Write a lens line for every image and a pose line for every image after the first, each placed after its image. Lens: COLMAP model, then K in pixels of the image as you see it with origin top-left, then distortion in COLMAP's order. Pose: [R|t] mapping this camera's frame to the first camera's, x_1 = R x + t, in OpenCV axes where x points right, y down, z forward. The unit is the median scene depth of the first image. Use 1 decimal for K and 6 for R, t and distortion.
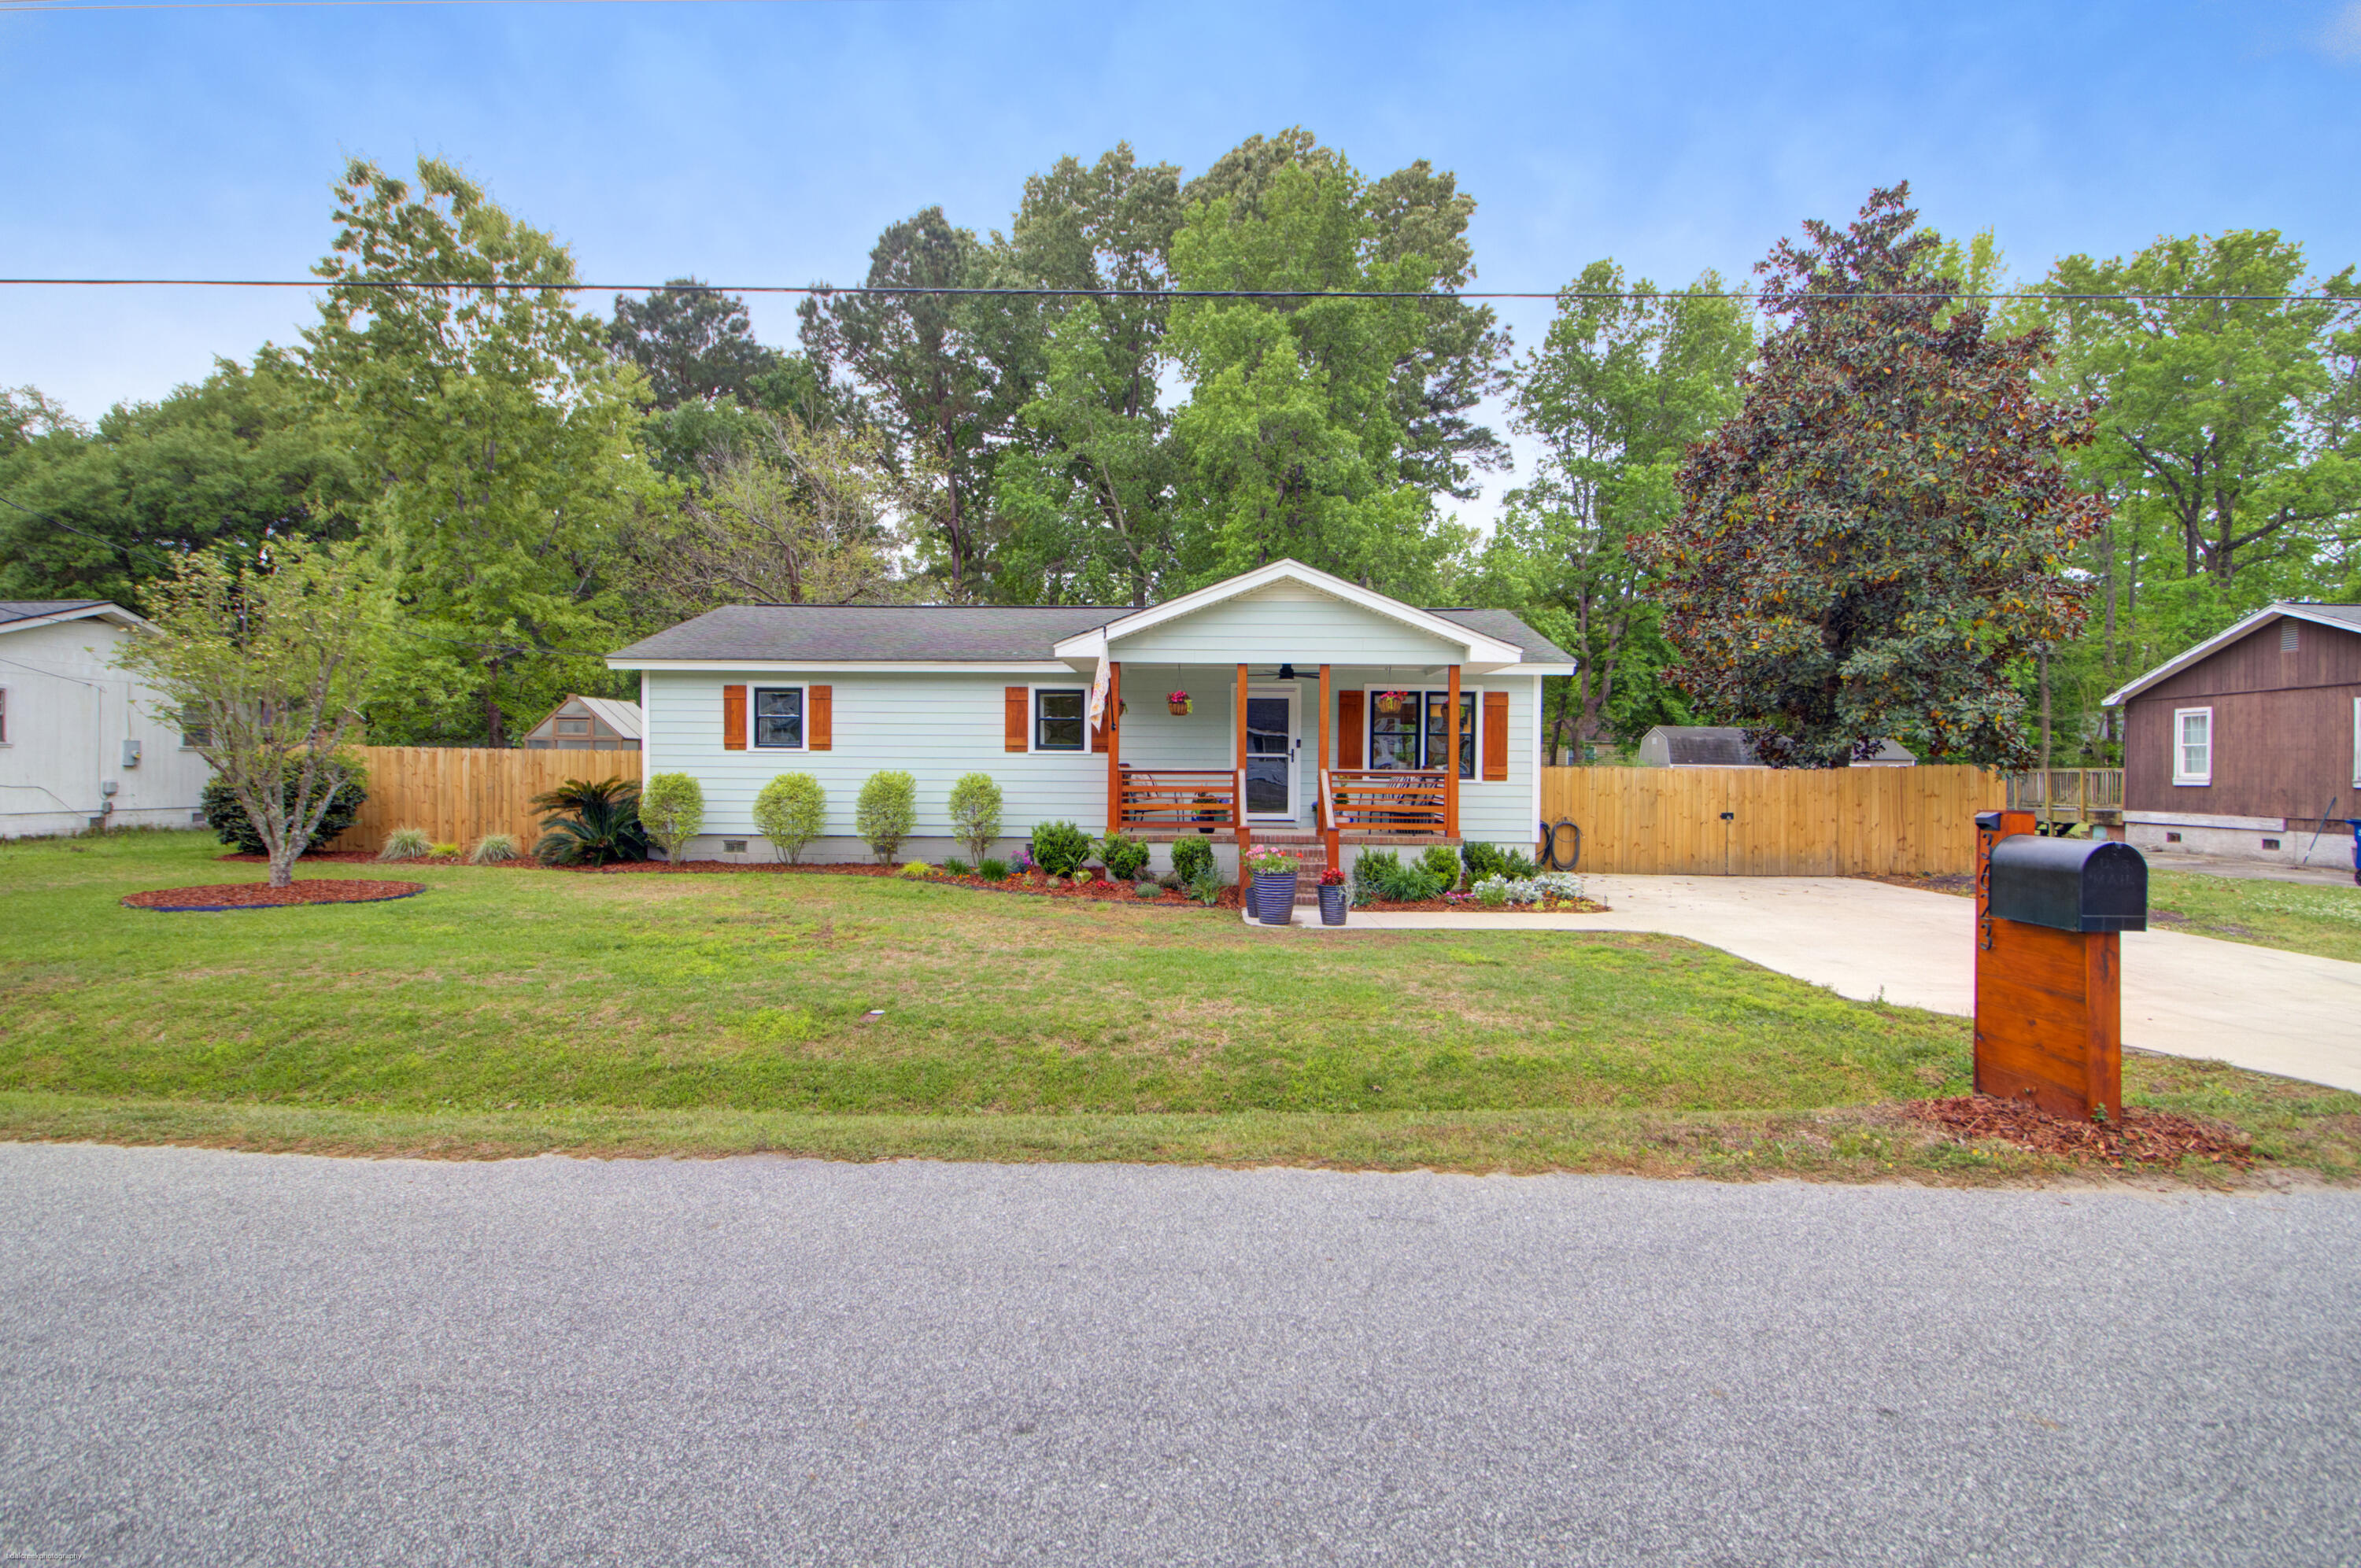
lens RADIAL K [[1246.4, 0, 1180.5], [0, 1246.4, 784.0], [0, 0, 1]] dist [0.000701, -0.009886]
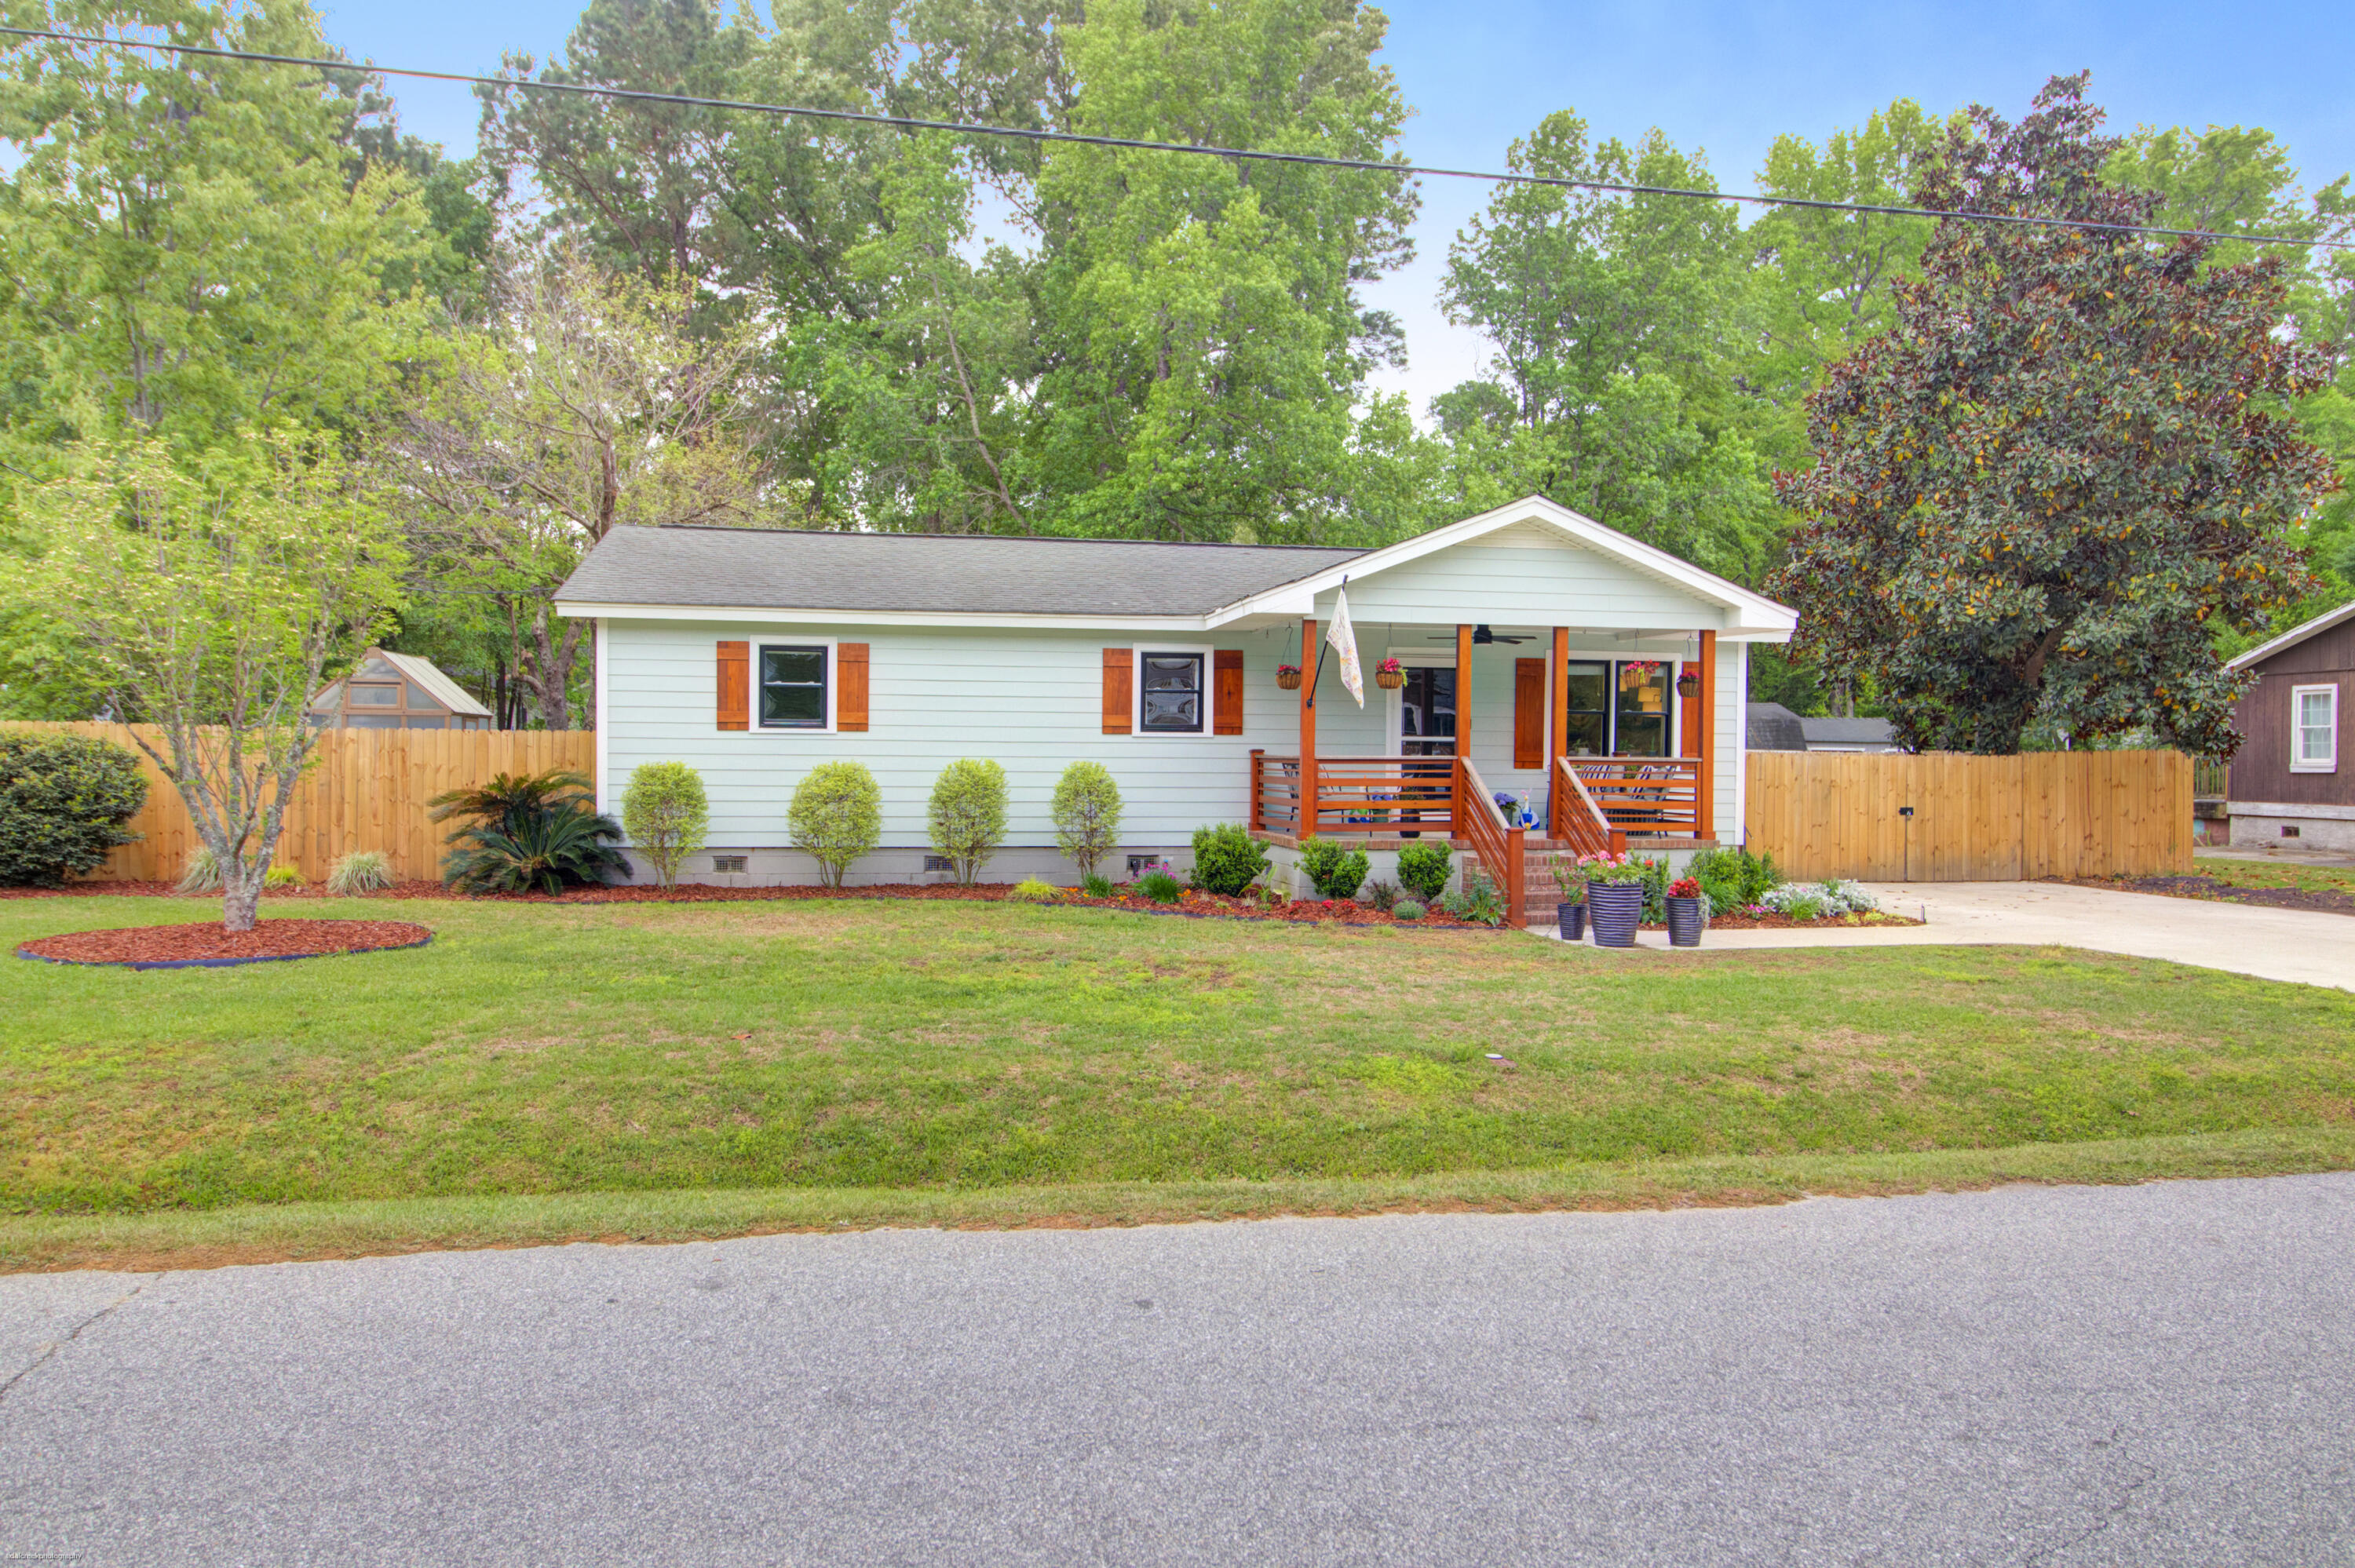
lens RADIAL K [[1746.3, 0, 1077.6], [0, 1746.3, 779.3], [0, 0, 1]] dist [0.005901, 0.000661]
pose [[0.975838, -0.004345, 0.218454, -0.382966], [0.003641, 0.999987, 0.003624, -0.002166], [-0.218466, -0.002741, 0.975841, -0.031754]]
